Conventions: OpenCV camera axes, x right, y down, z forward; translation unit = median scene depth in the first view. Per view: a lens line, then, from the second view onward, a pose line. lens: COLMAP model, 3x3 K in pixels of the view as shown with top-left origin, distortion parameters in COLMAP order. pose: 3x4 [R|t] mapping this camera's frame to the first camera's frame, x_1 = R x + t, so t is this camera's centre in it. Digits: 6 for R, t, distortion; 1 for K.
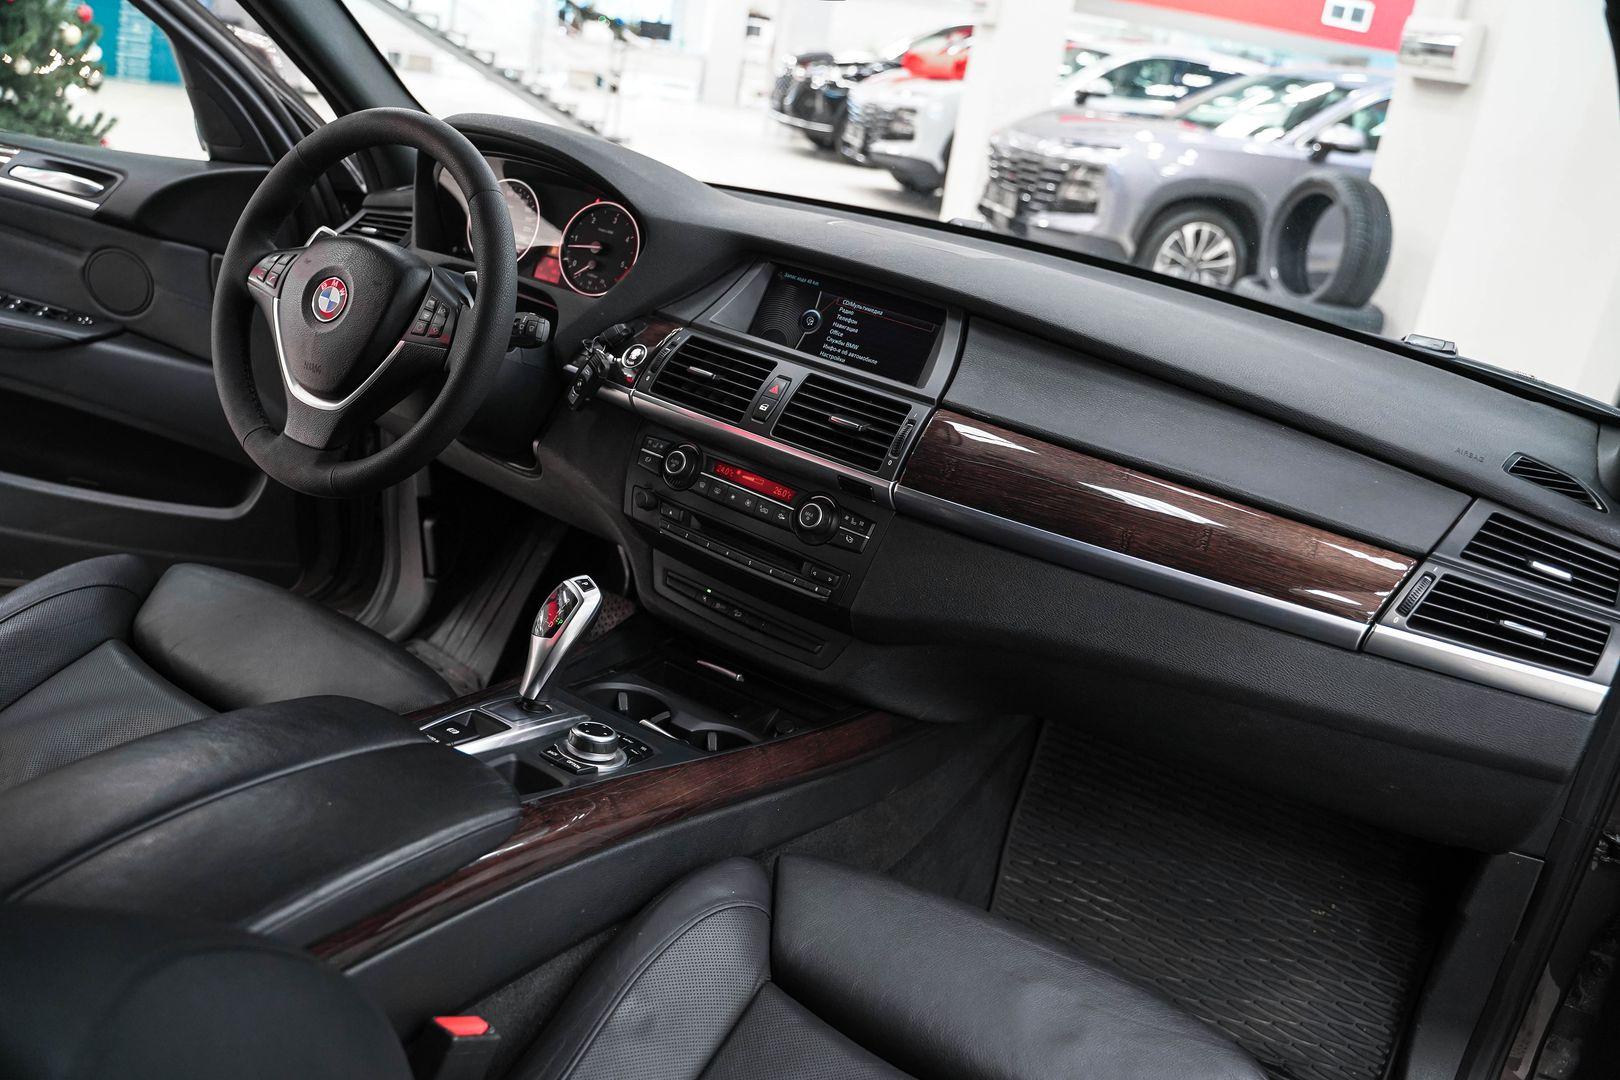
lens RADIAL K [[1307.7, 0, 810.0], [0, 1307.7, 540.0], [0, 0, 1]] dist [-0.114575, 0.088759]
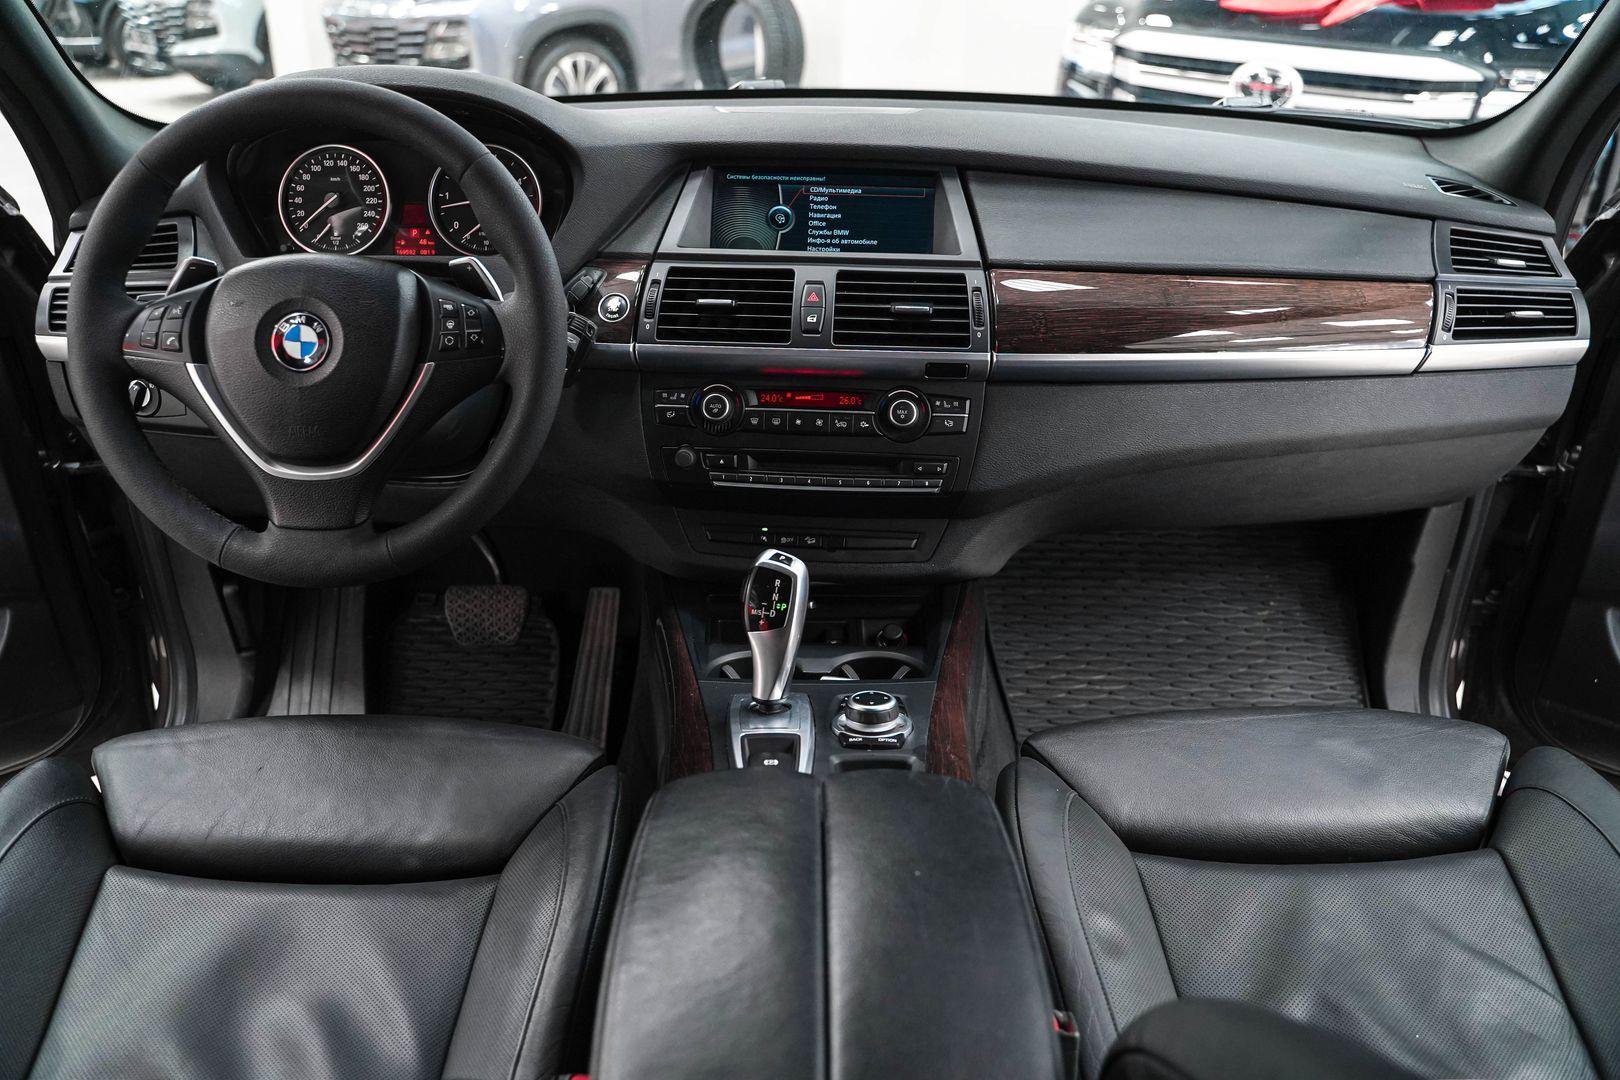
lens RADIAL K [[1307.7, 0, 810.0], [0, 1307.7, 540.0], [0, 0, 1]] dist [-0.114575, 0.088759]
pose [[0.843225, -0.348854, 0.408990, -0.426571], [0.300433, 0.936741, 0.179599, -0.109742], [-0.445771, -0.028569, 0.894691, 0.151046]]
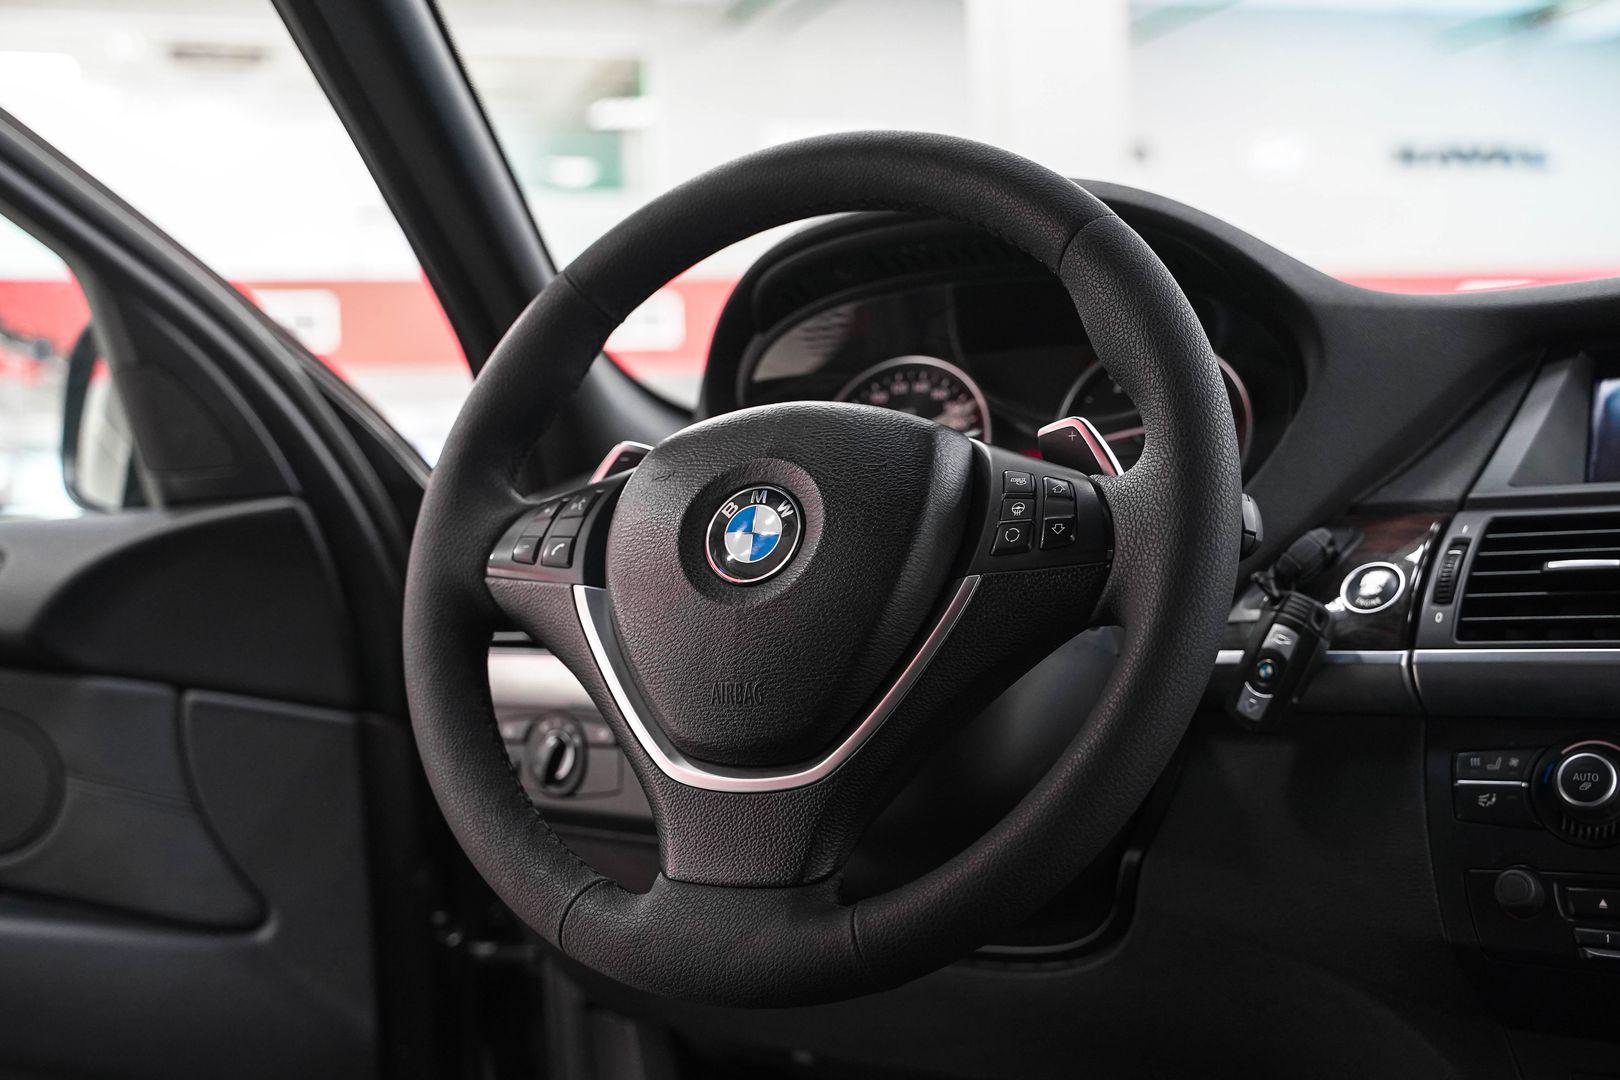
lens RADIAL K [[2076.9, 0, 803.7], [0, 2076.9, 537.9], [0, 0, 1]] dist [0.021510, 0.279160]
pose [[0.980124, -0.184147, 0.073798, -0.368492], [0.198368, 0.914421, -0.352822, 0.056252], [-0.002512, 0.360449, 0.932776, 0.318153]]
